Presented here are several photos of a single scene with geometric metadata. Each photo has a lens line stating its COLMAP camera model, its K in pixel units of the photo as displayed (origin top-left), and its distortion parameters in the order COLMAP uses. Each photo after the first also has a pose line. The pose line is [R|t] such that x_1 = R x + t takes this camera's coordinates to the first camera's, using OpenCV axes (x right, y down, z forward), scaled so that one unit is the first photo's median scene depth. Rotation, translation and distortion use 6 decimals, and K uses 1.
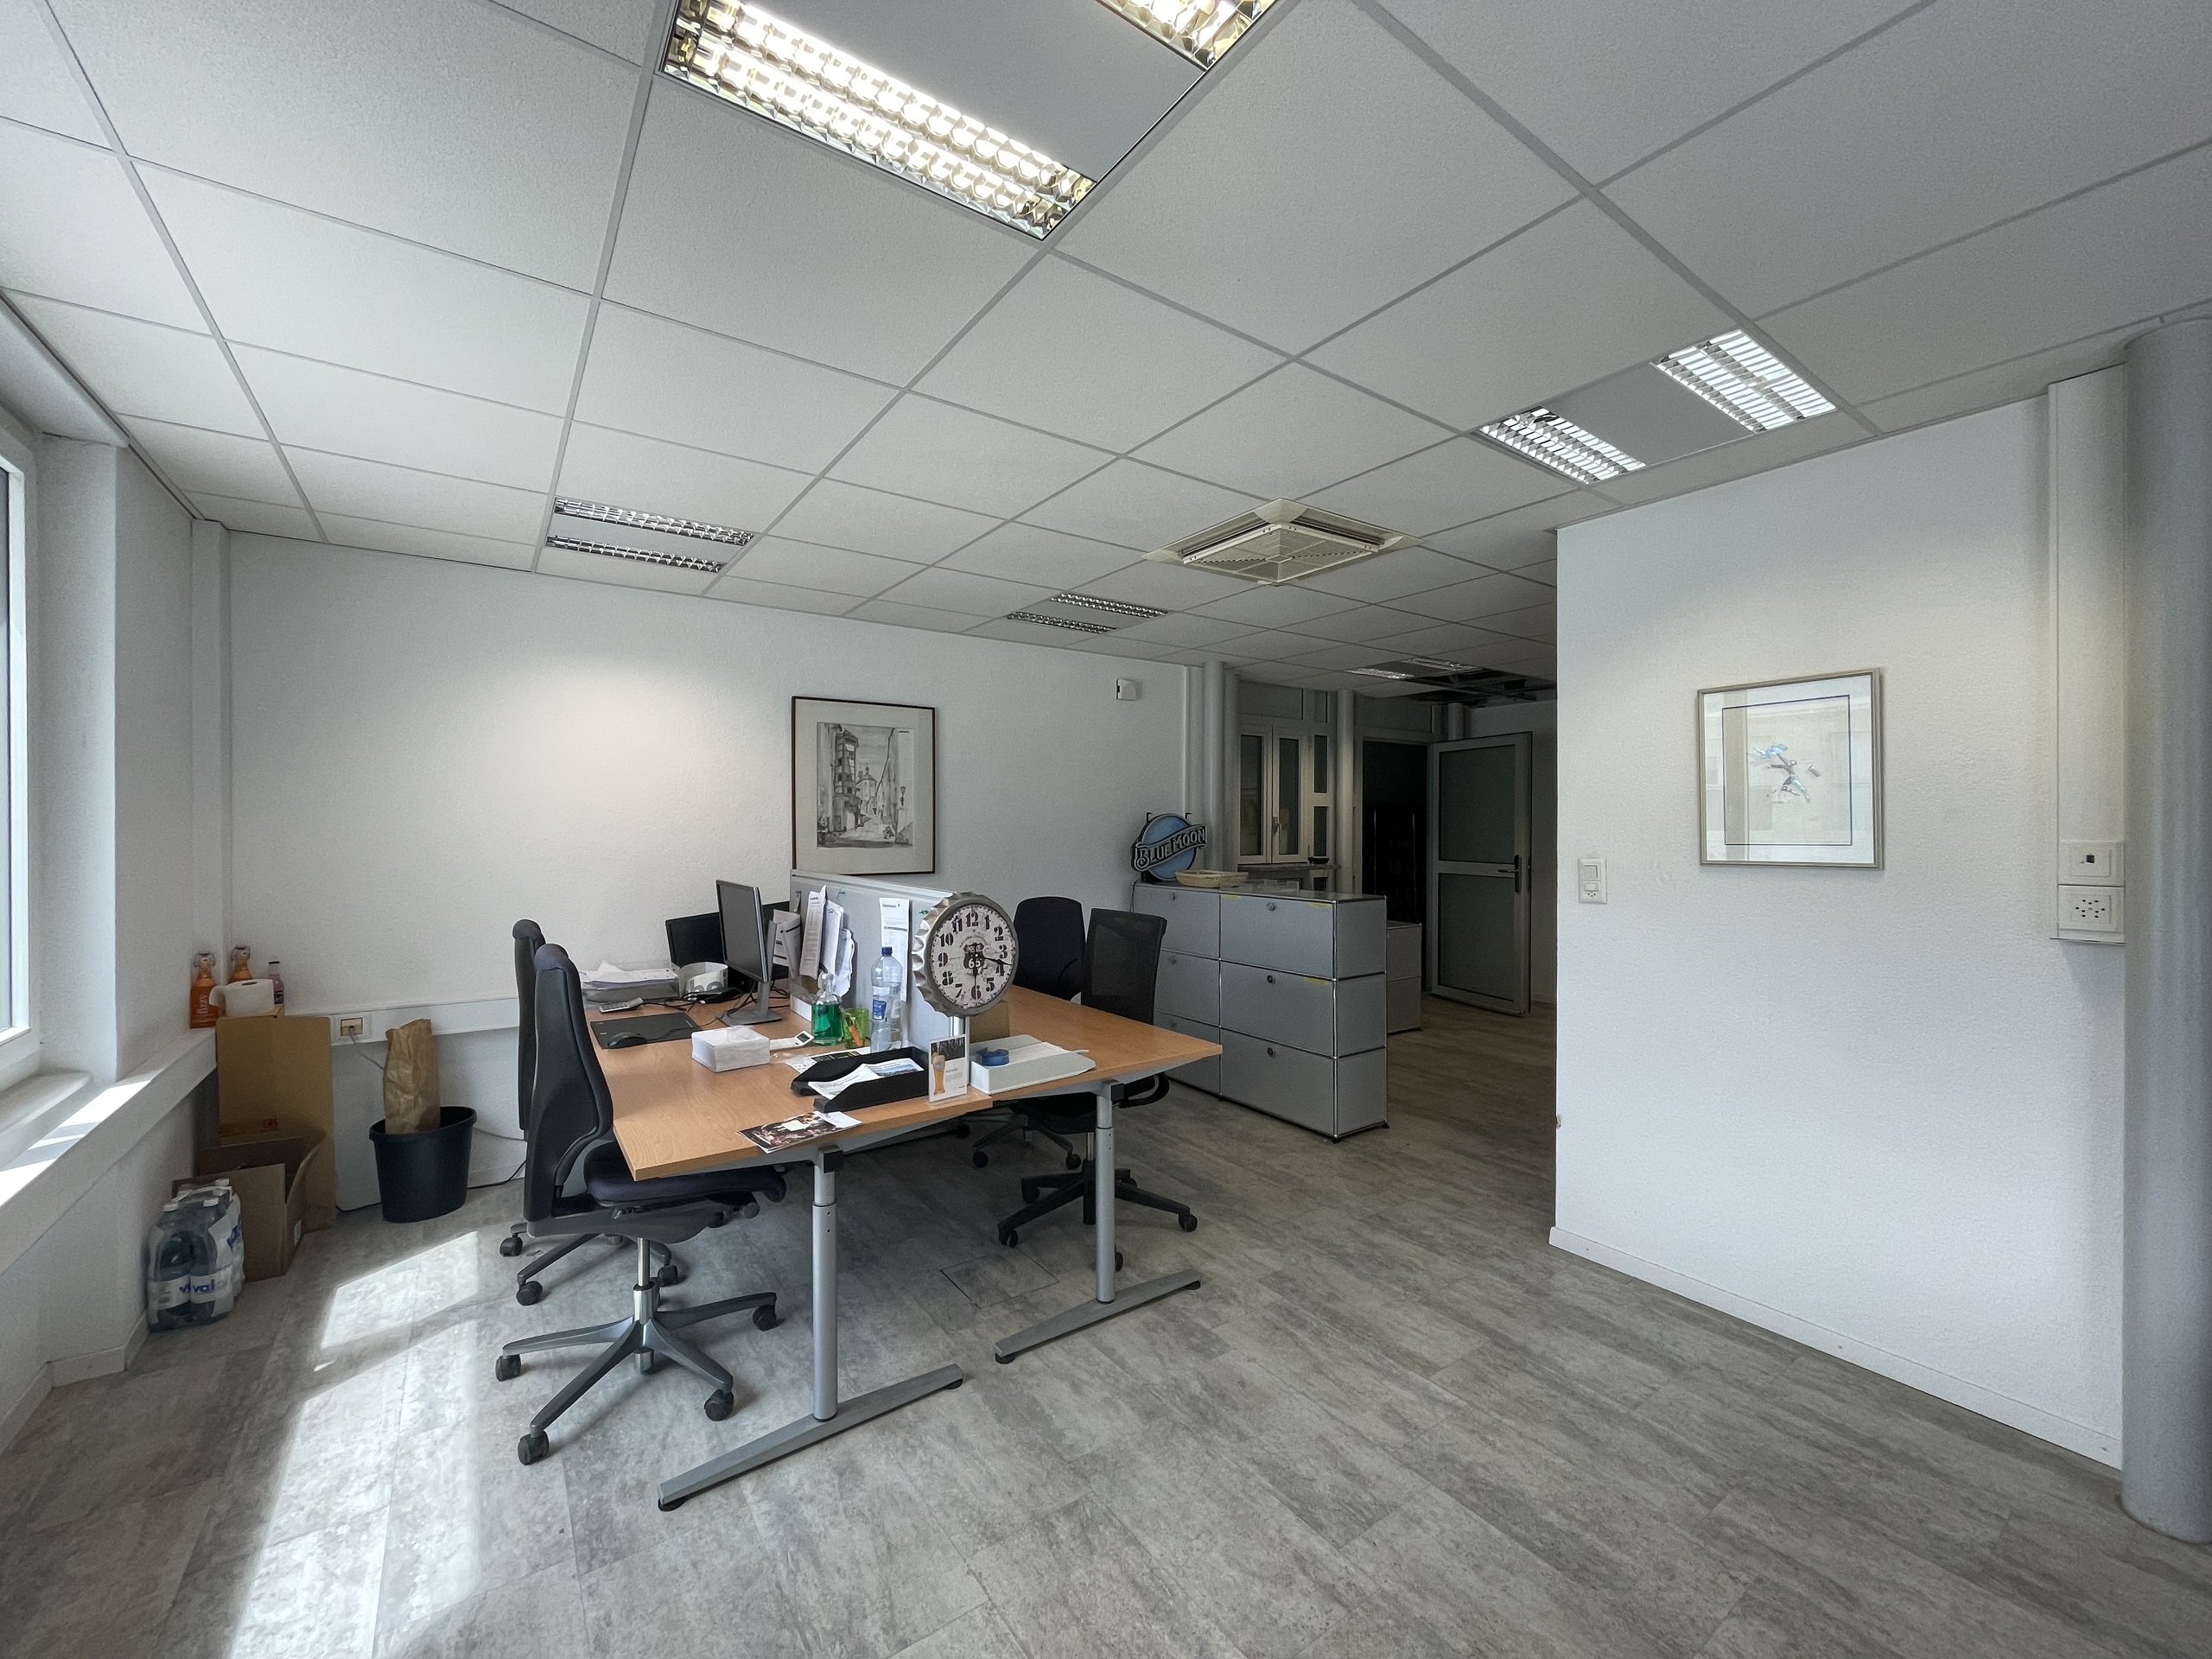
lens RADIAL K [[890.3, 0, 1109.6], [0, 890.3, 827.4], [0, 0, 1]] dist [0.000285, -0.000433]
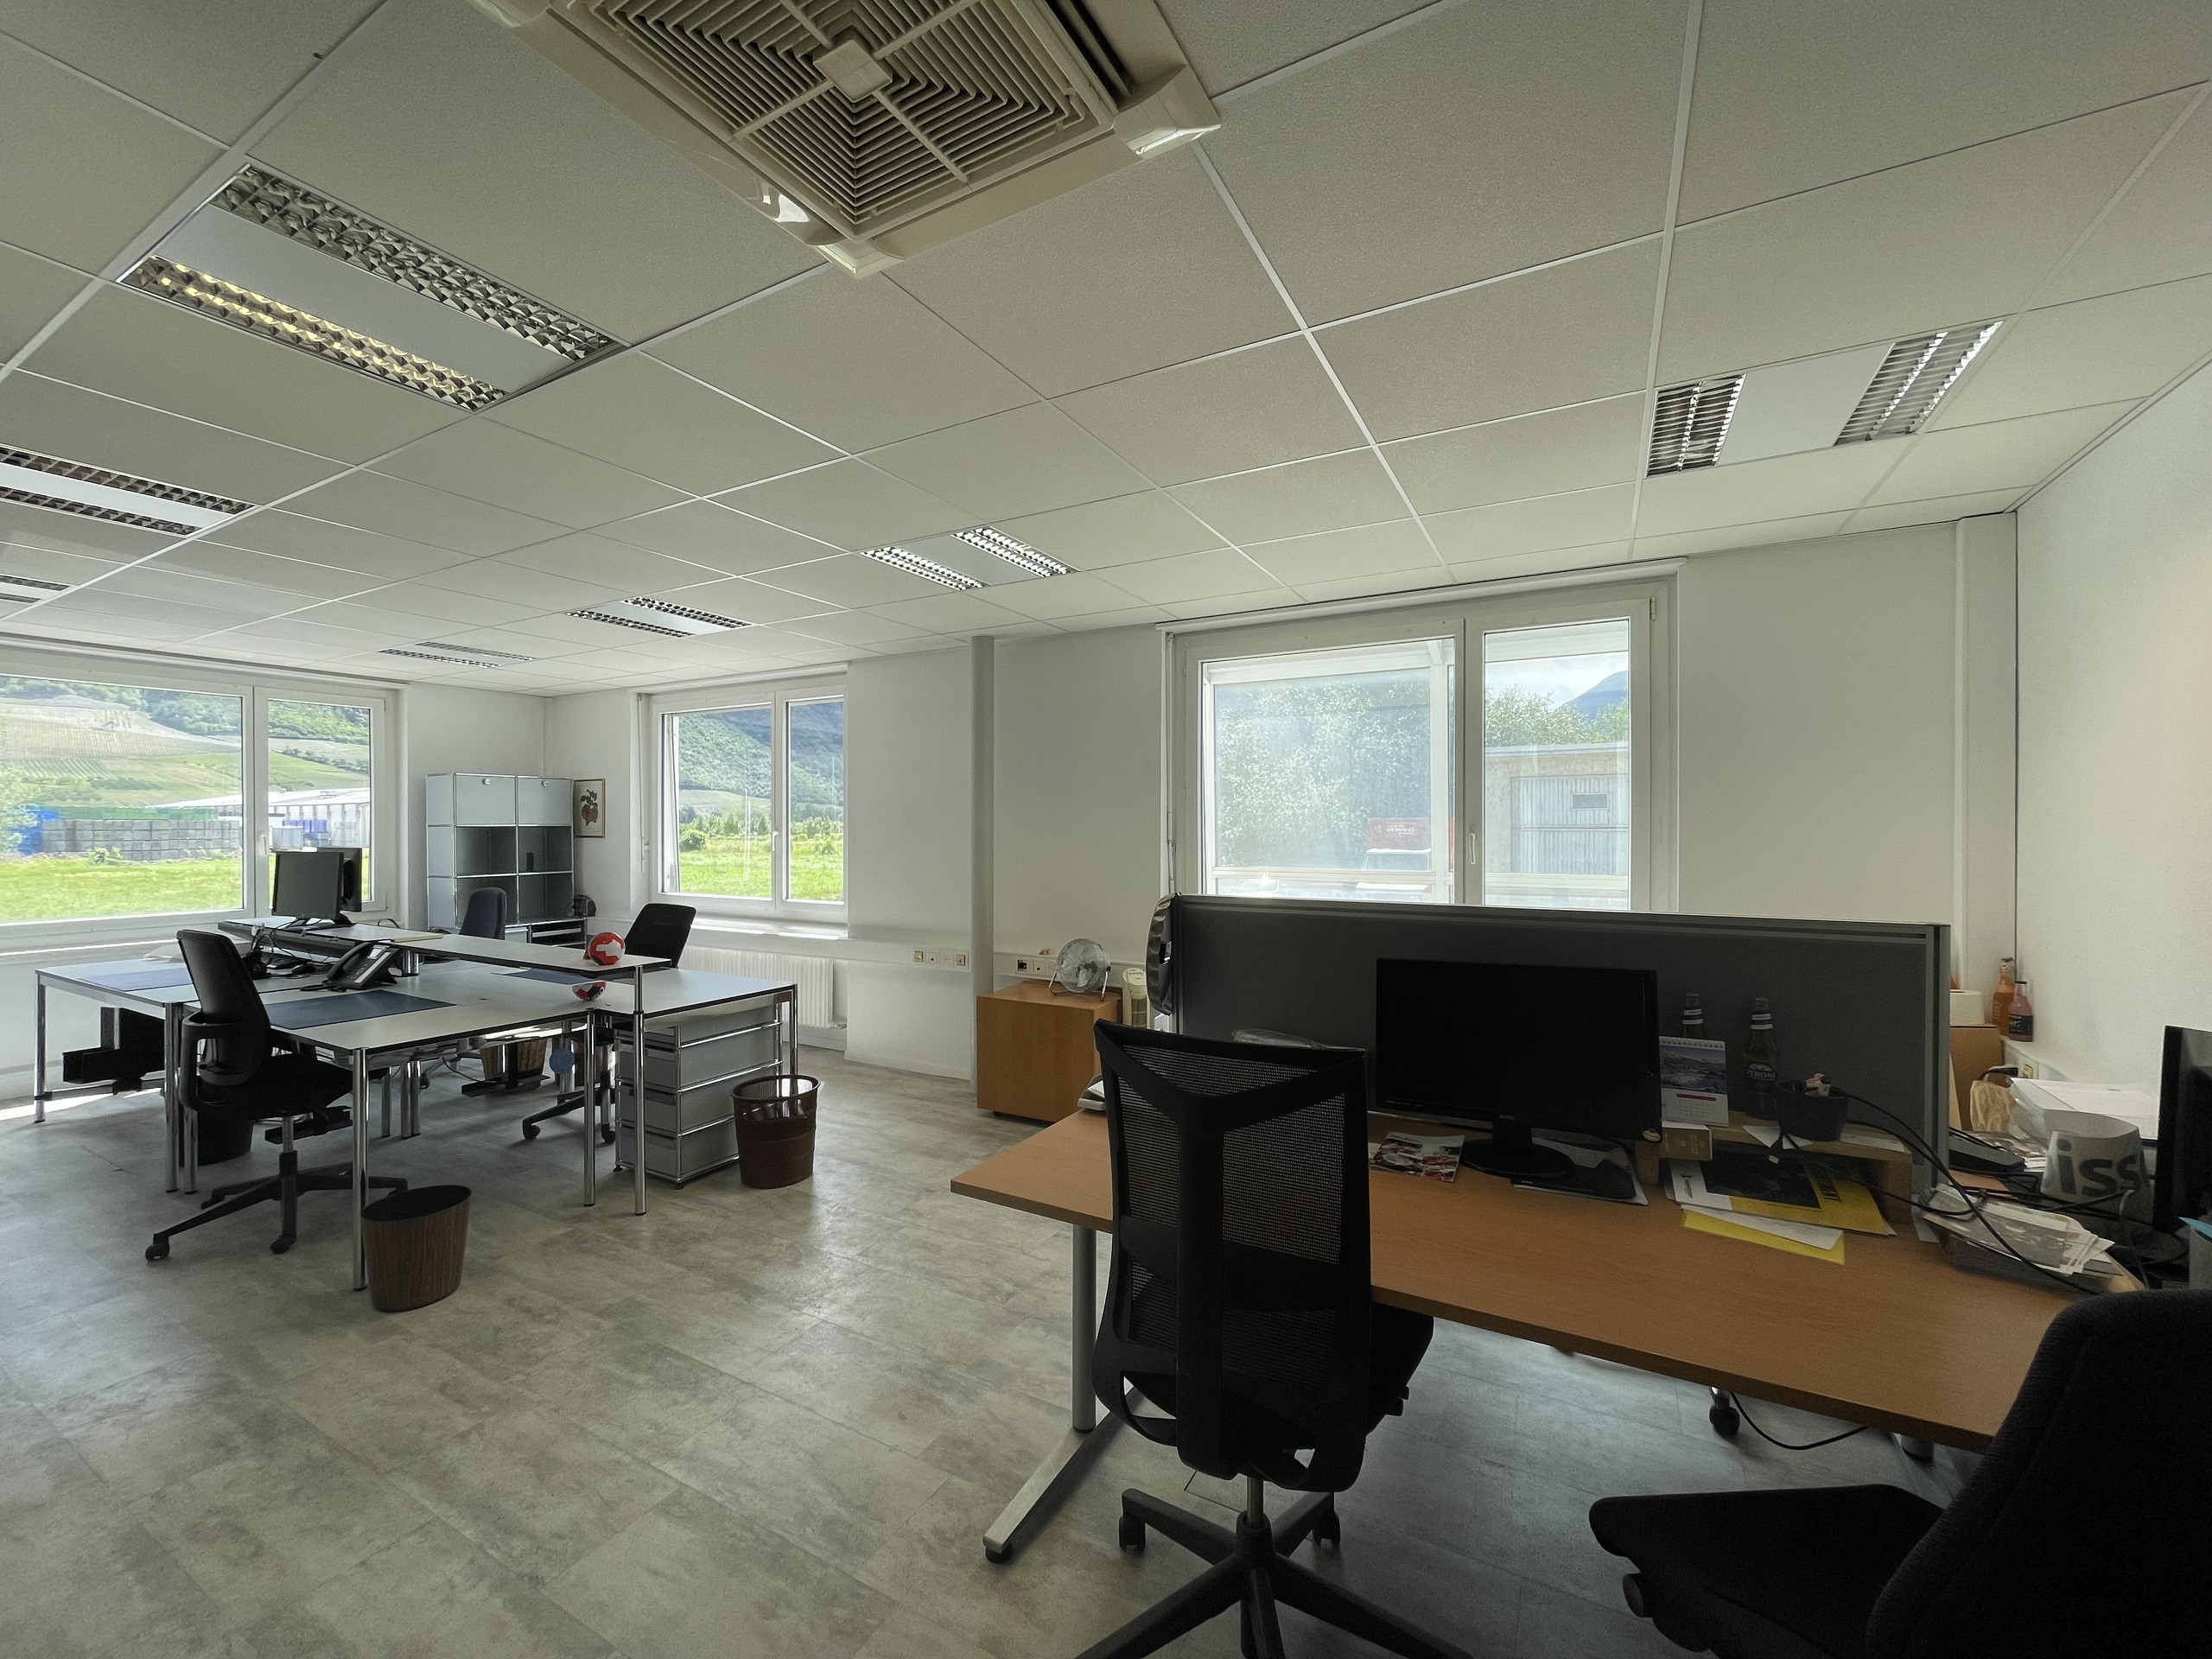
lens RADIAL K [[890.3, 0, 1104.8], [0, 890.3, 831.7], [0, 0, 1]] dist [0.000285, -0.000433]
pose [[-0.904036, 0.004922, -0.427428, 0.266974], [0.003339, 0.999985, 0.004451, -0.000366], [0.427443, 0.002597, -0.904038, 1.462321]]
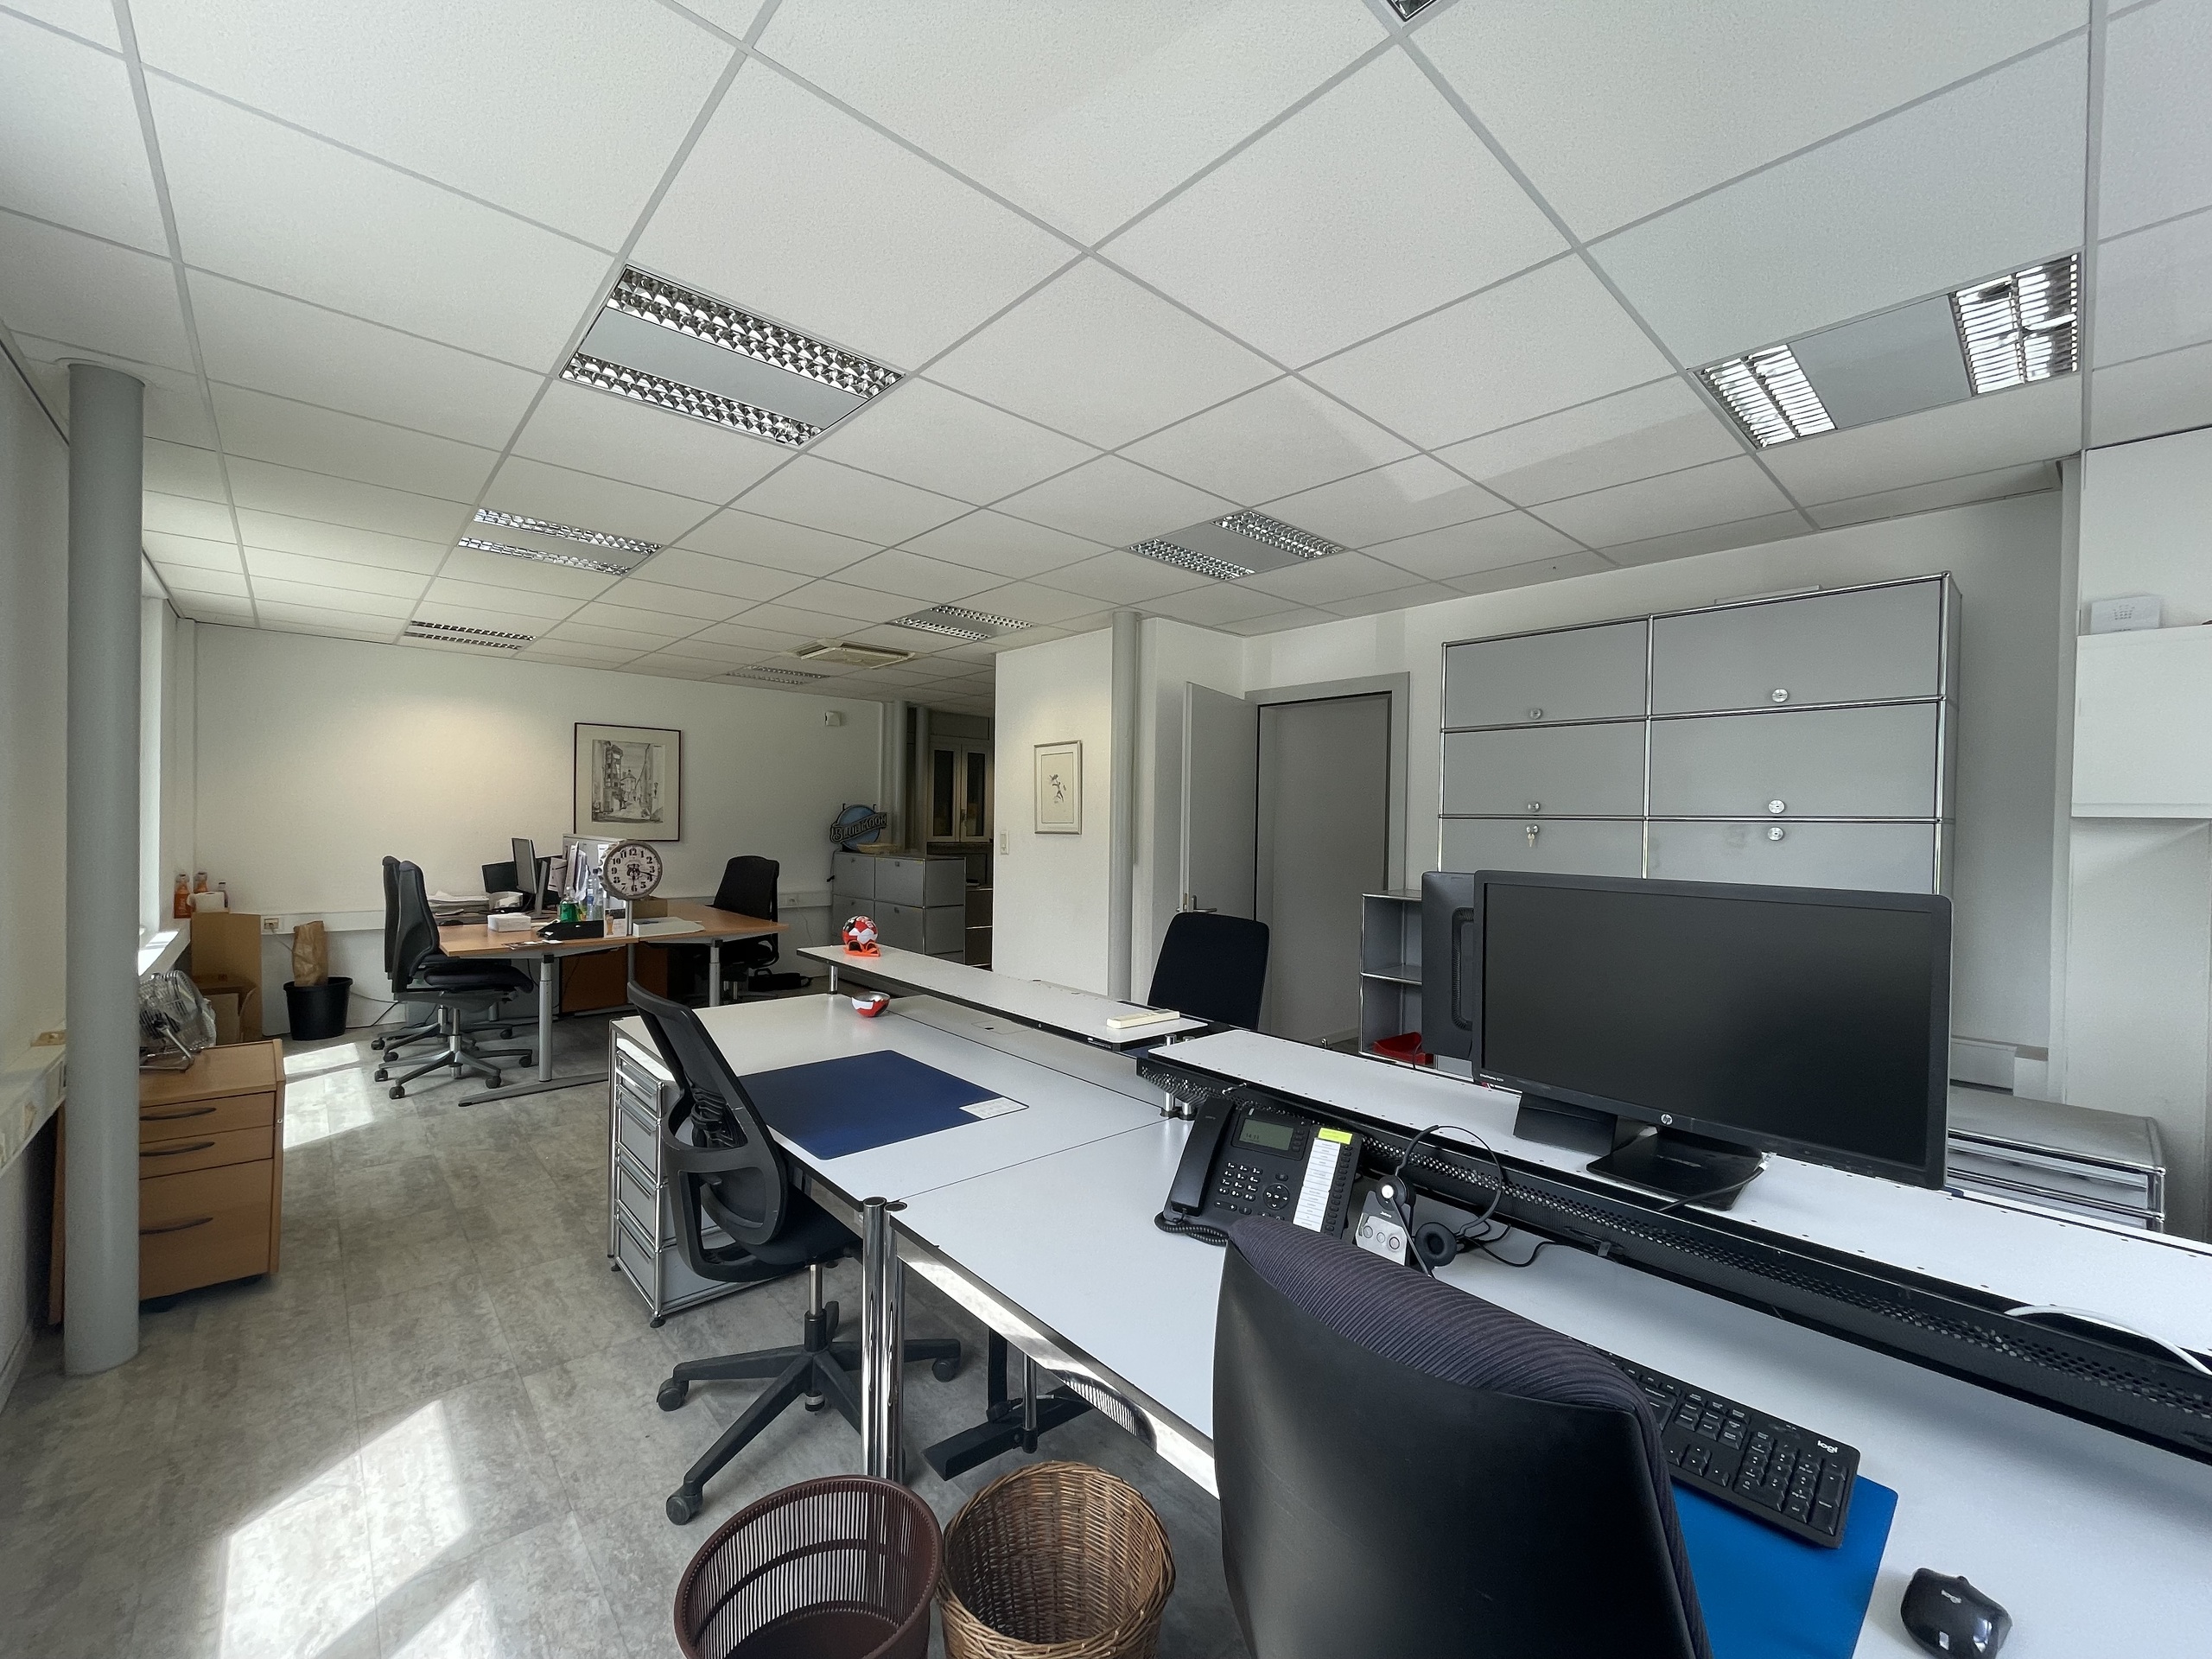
lens RADIAL K [[890.3, 0, 1106.0], [0, 890.3, 829.2], [0, 0, 1]] dist [0.000285, -0.000433]
pose [[0.992970, 0.015721, 0.117322, 0.512727], [-0.016532, 0.999846, 0.005947, 0.016047], [-0.117210, -0.007845, 0.993076, -0.862827]]
